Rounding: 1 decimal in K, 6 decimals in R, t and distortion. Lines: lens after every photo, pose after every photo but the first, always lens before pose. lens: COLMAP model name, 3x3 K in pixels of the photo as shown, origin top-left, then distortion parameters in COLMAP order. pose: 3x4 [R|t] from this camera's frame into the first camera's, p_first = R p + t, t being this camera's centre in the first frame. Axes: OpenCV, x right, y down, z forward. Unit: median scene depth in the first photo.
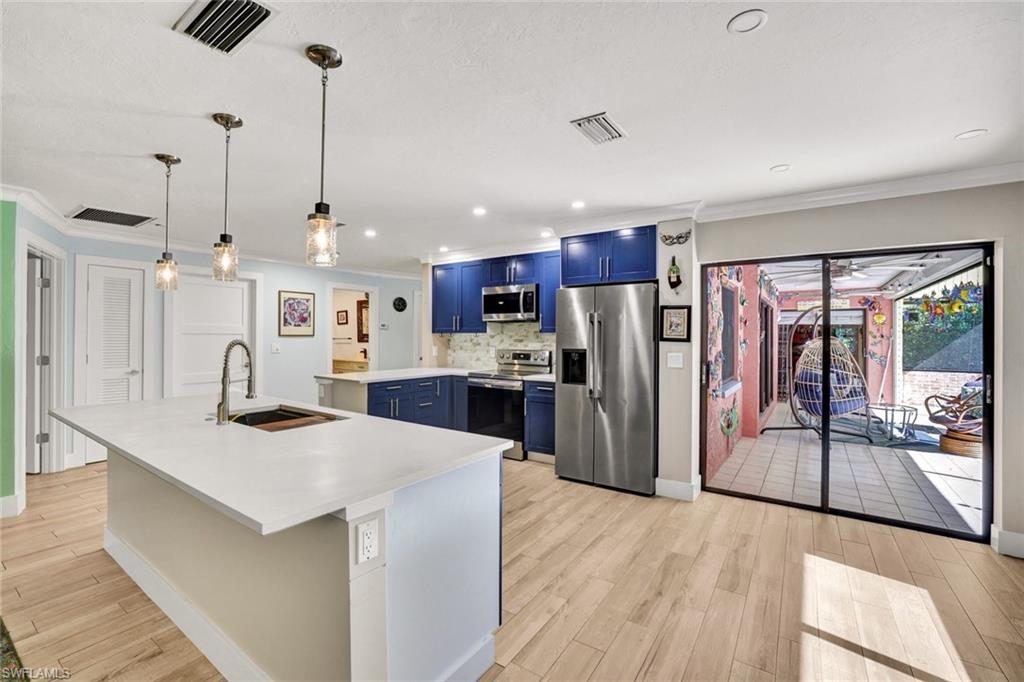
lens RADIAL K [[442.7, 0, 504.3], [0, 442.7, 334.3], [0, 0, 1]] dist [-0.017022, 0.001438]
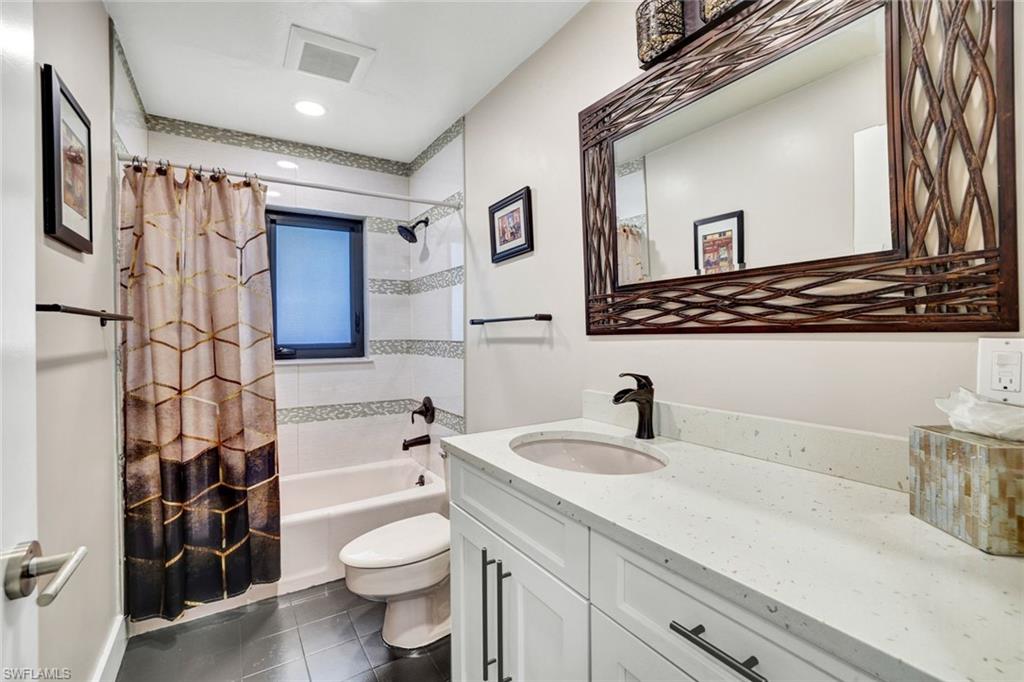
lens RADIAL K [[442.7, 0, 508.2], [0, 442.7, 337.7], [0, 0, 1]] dist [-0.017022, 0.001438]
pose [[0.925134, -0.011861, -0.379455, -0.290880], [0.015864, 0.999847, 0.007424, 0.016767], [0.379308, -0.012888, 0.925181, 0.812974]]
